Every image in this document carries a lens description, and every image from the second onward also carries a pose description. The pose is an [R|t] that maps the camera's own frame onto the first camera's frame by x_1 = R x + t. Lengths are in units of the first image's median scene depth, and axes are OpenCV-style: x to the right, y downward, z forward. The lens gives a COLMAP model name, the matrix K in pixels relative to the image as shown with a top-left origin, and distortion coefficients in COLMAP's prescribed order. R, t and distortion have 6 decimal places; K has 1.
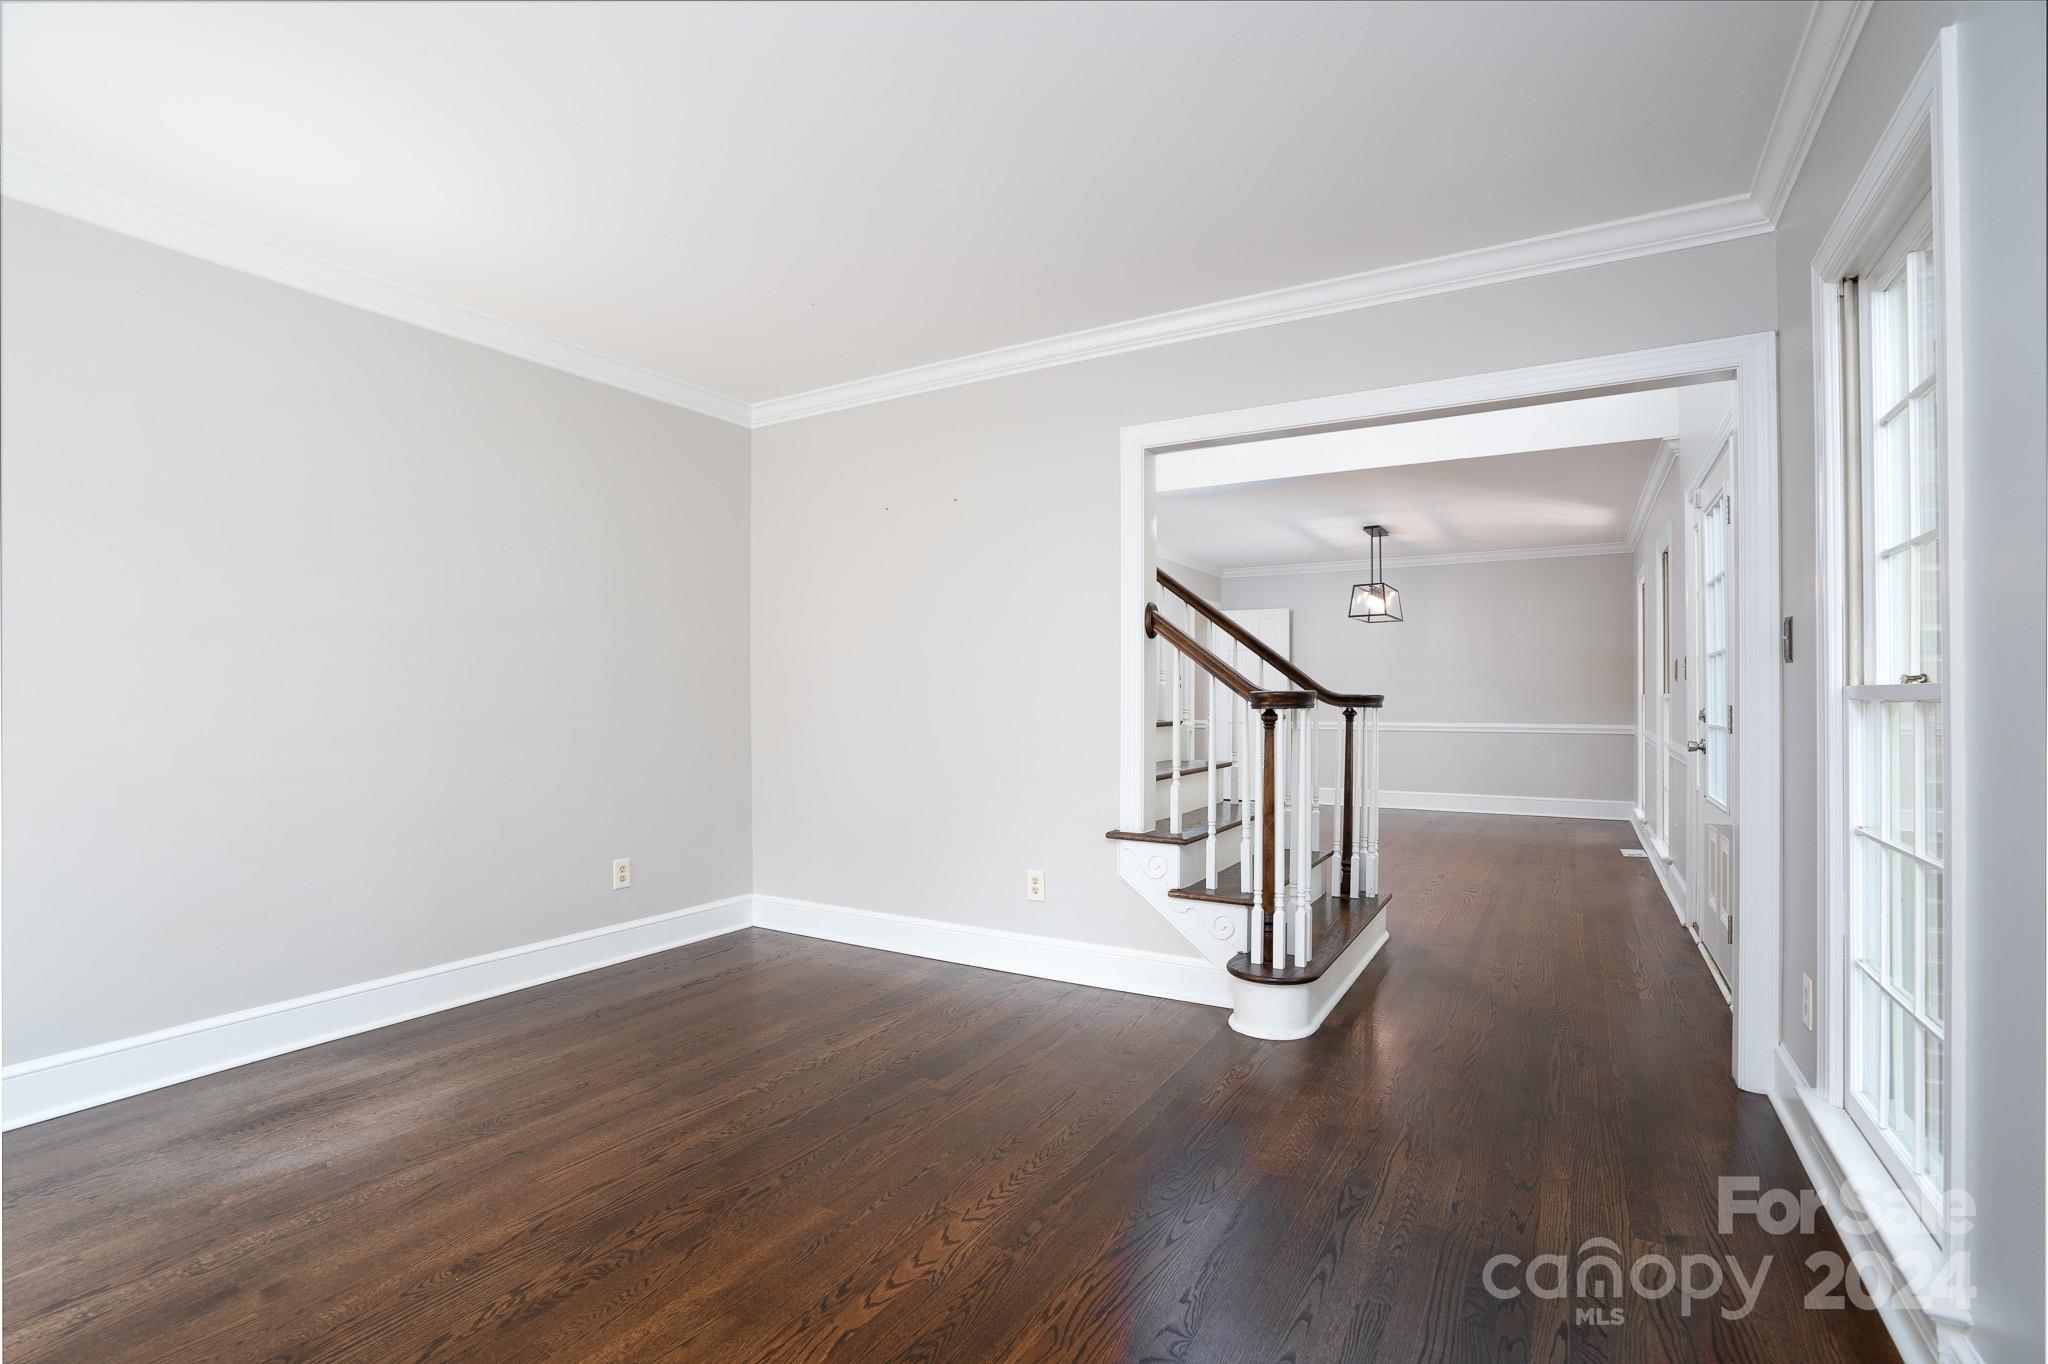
lens RADIAL K [[955.2, 0, 1009.8], [0, 955.2, 701.4], [0, 0, 1]] dist [-0.017093, 0.001083]
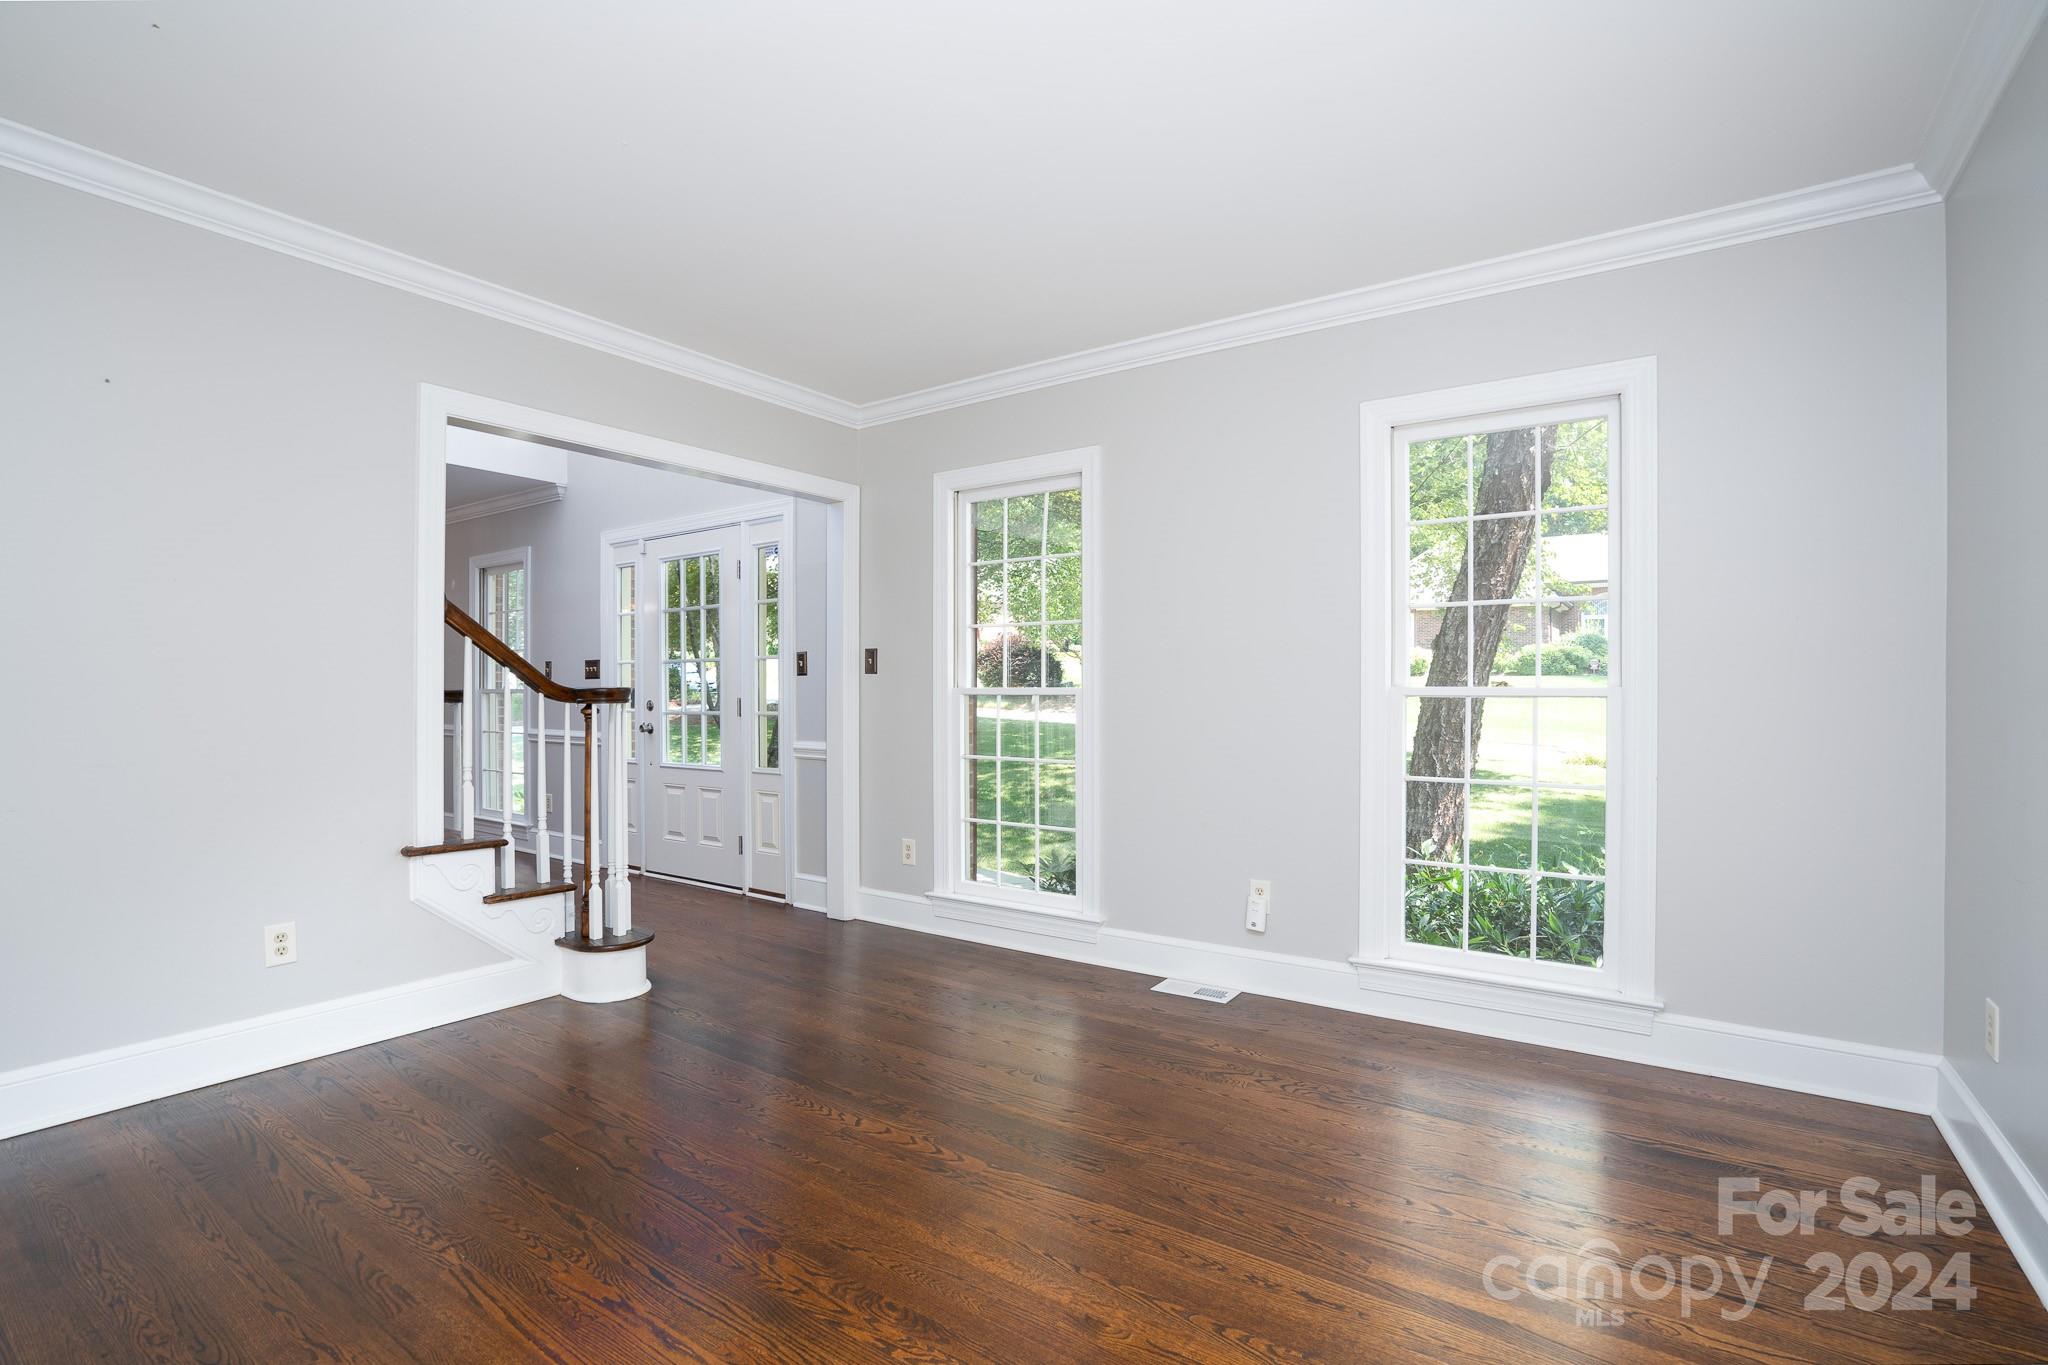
lens RADIAL K [[955.2, 0, 1007.2], [0, 955.2, 688.5], [0, 0, 1]] dist [-0.017093, 0.001083]
pose [[0.077366, 0.008256, 0.996969, -0.724051], [-0.002047, 0.999965, -0.008122, -0.001512], [-0.997001, -0.001412, 0.077380, 0.414075]]
